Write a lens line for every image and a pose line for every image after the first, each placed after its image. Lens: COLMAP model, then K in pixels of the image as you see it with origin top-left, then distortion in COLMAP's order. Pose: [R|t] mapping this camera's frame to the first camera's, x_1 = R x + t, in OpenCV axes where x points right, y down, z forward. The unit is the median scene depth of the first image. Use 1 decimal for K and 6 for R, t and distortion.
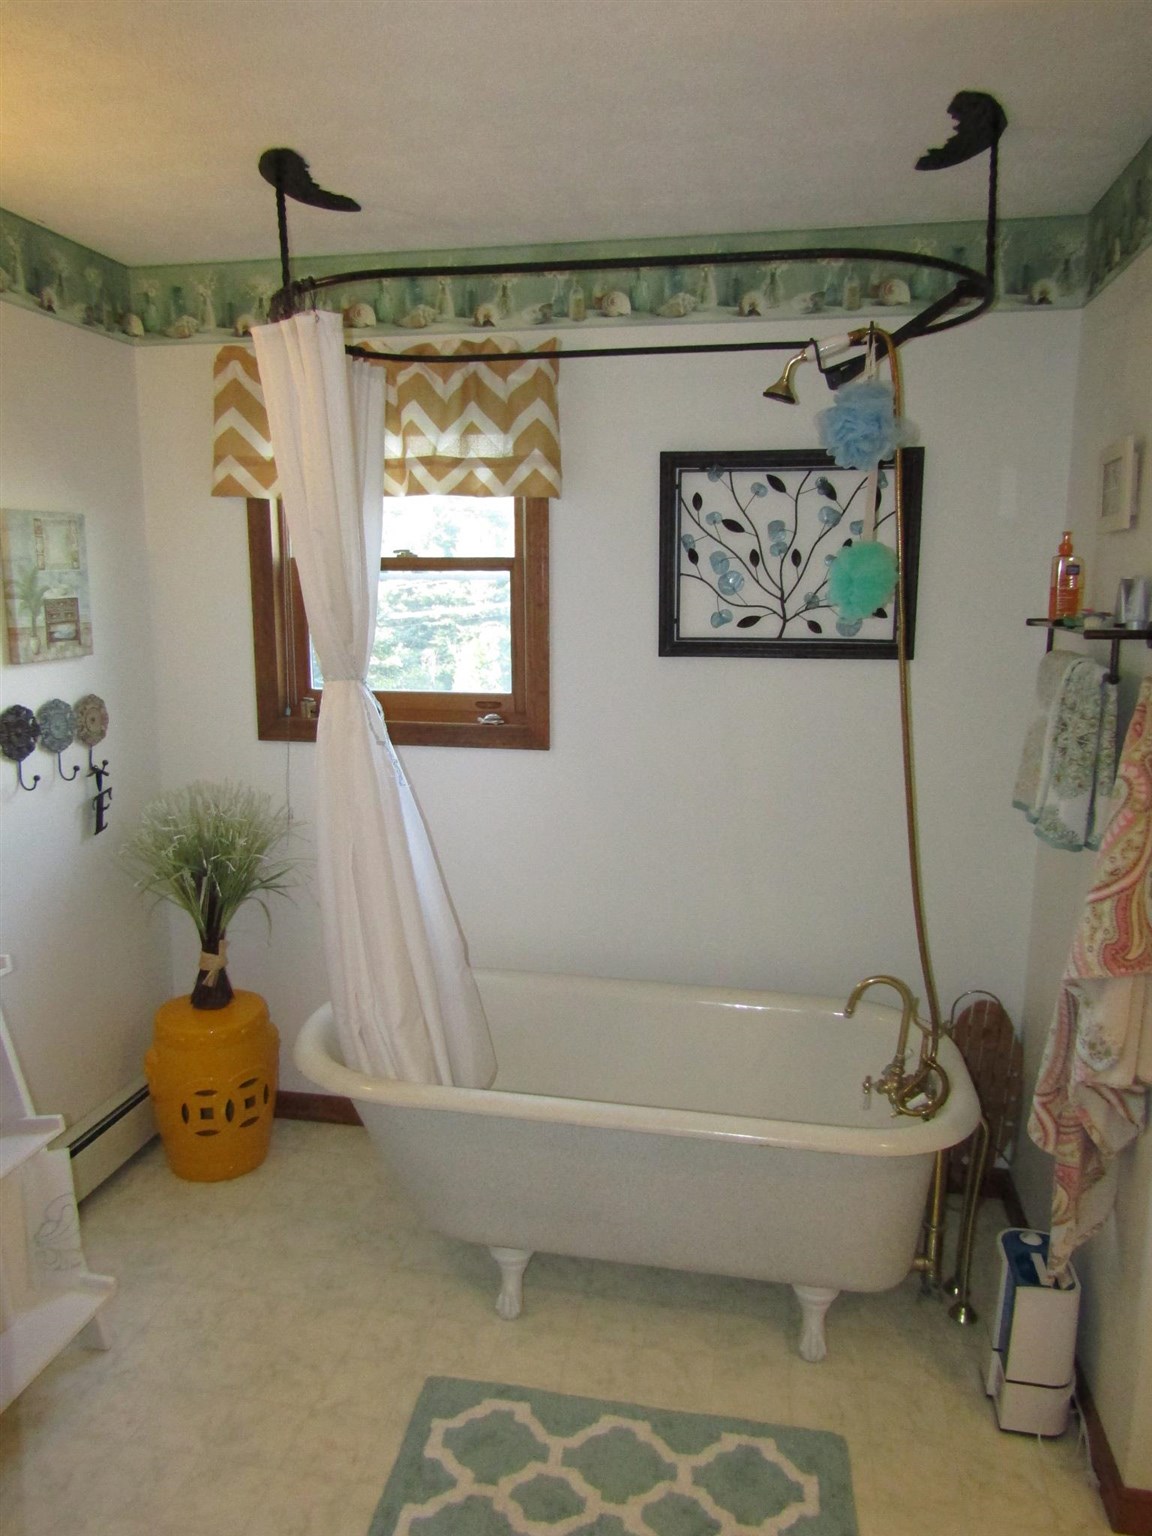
lens RADIAL K [[1087.2, 0, 570.9], [0, 1087.2, 765.5], [0, 0, 1]] dist [-0.003267, -0.011160]
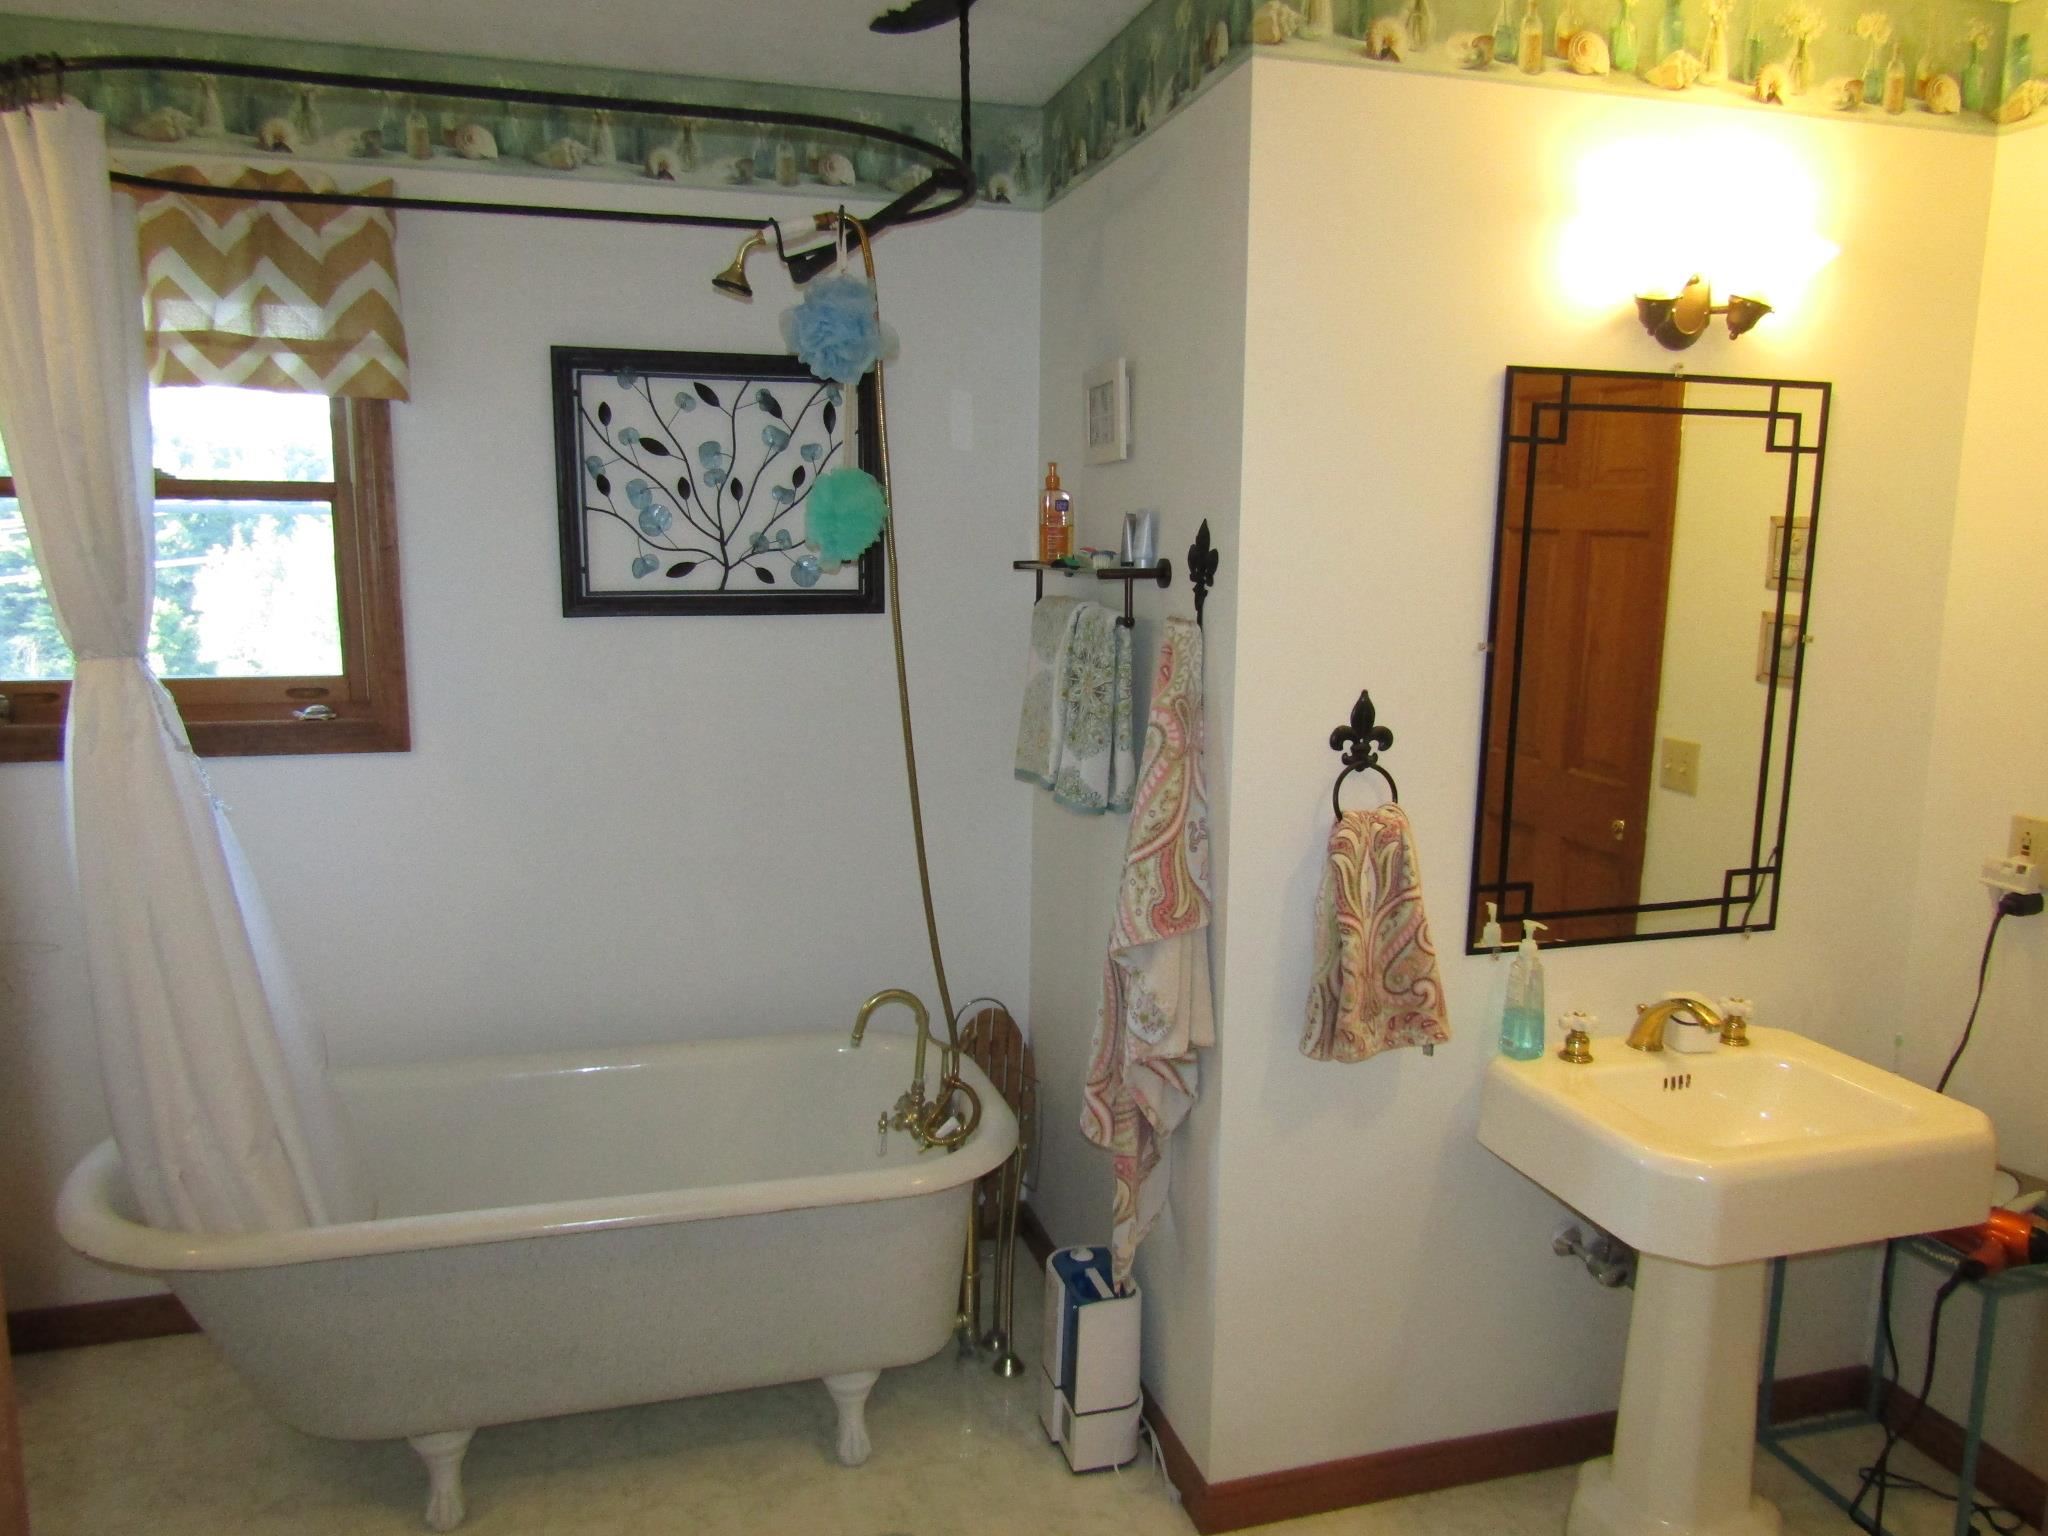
lens RADIAL K [[1449.6, 0, 1011.5], [0, 1449.6, 772.0], [0, 0, 1]] dist [-0.003267, -0.011160]
pose [[0.891811, -0.068158, 0.447245, -0.117418], [0.070807, 0.997431, 0.010814, 0.021362], [-0.446833, 0.022024, 0.894346, -0.041101]]
